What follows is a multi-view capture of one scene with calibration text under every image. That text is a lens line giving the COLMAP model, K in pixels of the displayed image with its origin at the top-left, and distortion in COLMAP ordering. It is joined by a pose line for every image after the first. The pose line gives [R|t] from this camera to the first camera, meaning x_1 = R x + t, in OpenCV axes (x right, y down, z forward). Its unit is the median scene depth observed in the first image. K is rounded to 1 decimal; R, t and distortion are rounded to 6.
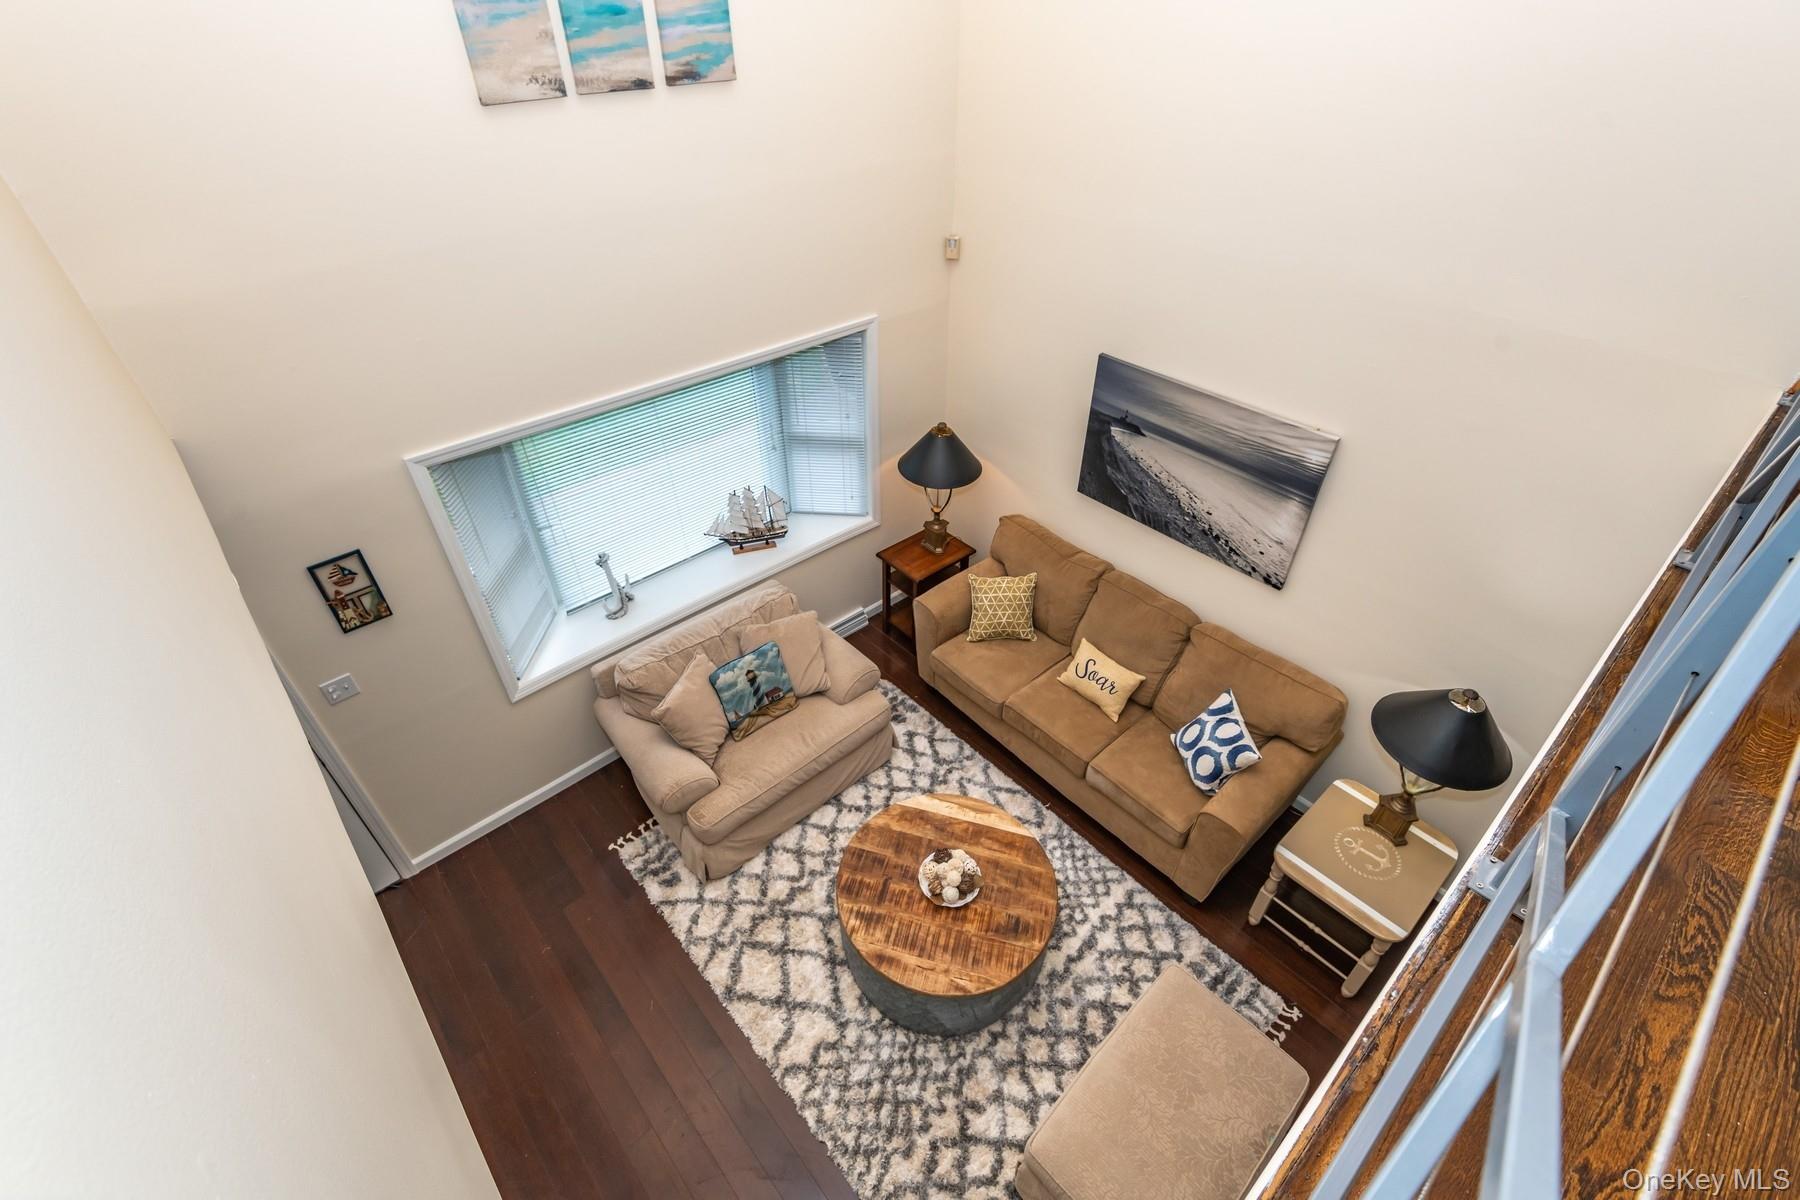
lens RADIAL K [[815.6, 0, 914.7], [0, 815.6, 587.6], [0, 0, 1]] dist [0.013077, -0.006081]
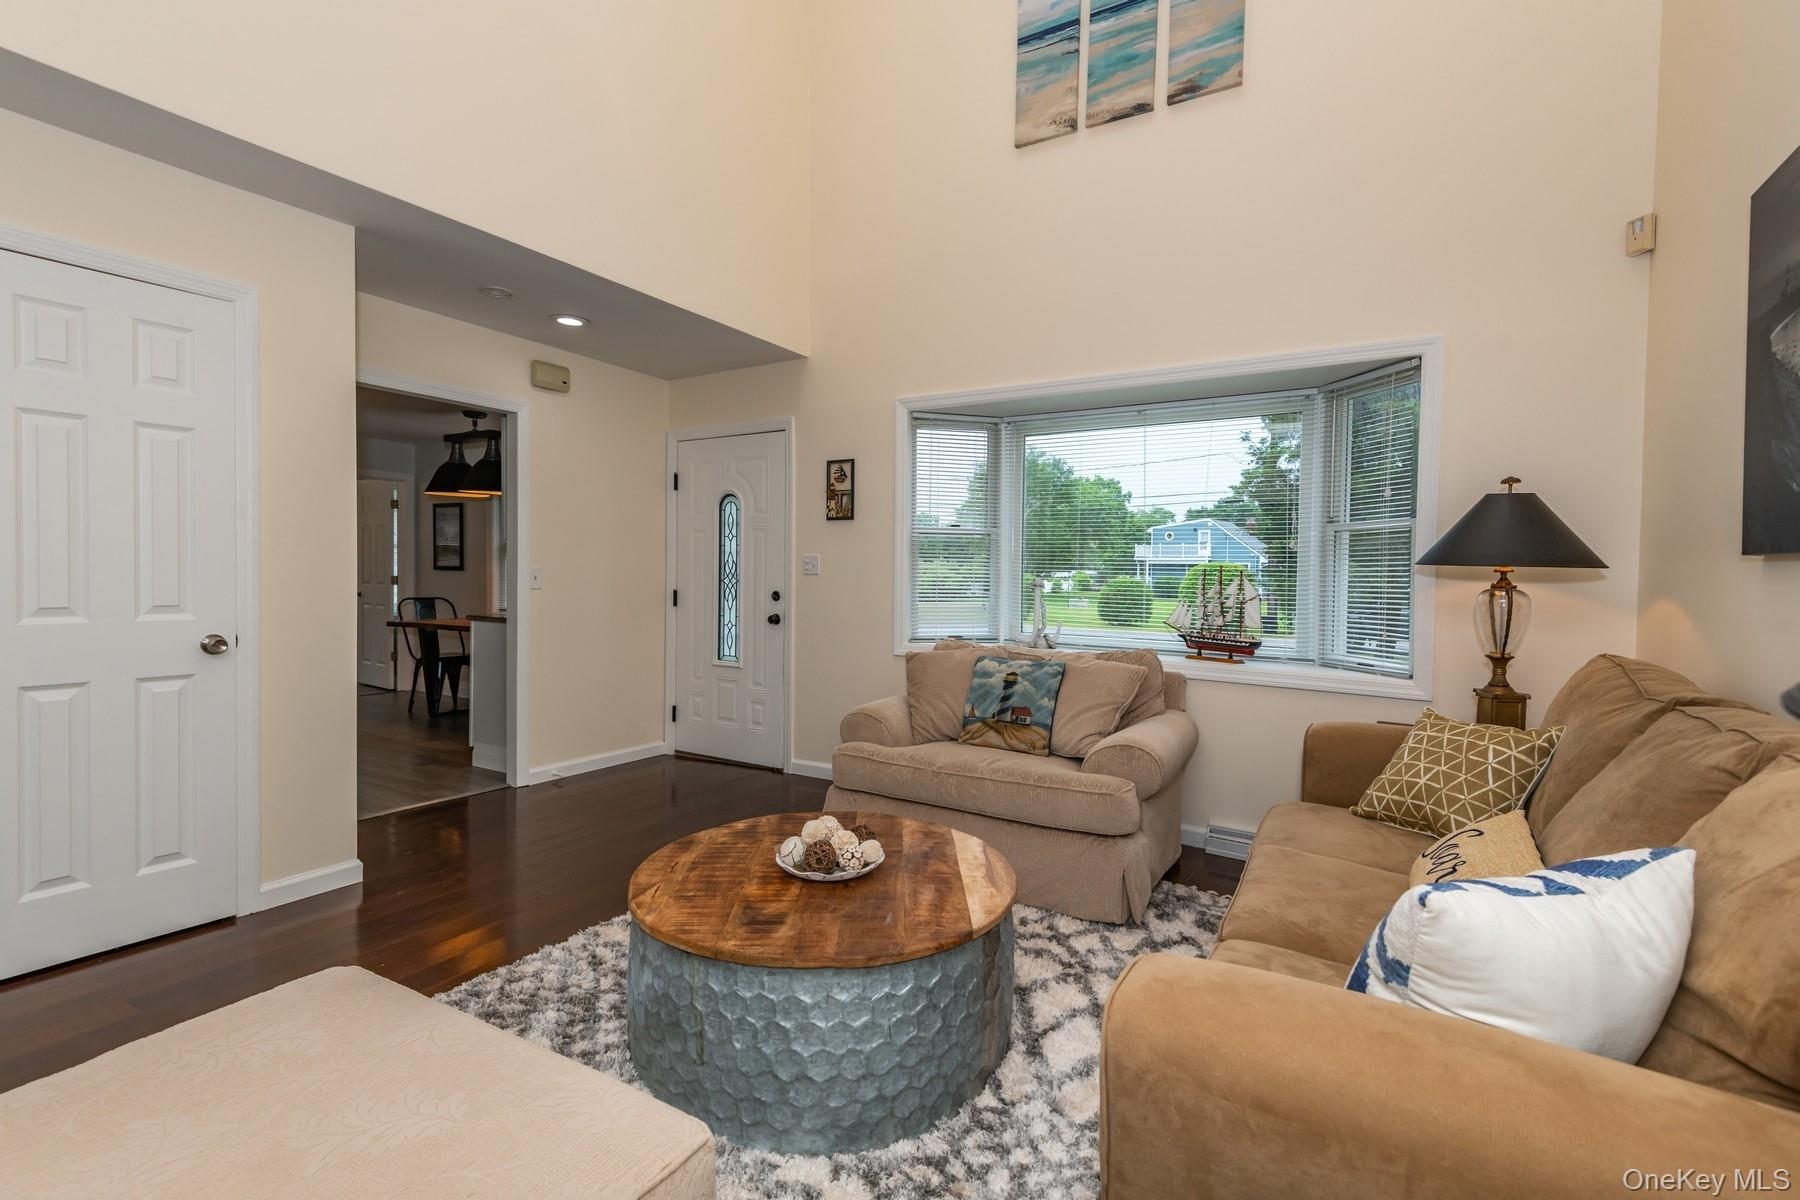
lens RADIAL K [[815.6, 0, 884.6], [0, 815.6, 584.5], [0, 0, 1]] dist [0.013077, -0.006081]
pose [[0.270030, 0.019447, -0.962655, 0.662099], [-0.614106, 0.773524, -0.156634, 0.298592], [0.741591, 0.633469, 0.220818, 0.849708]]
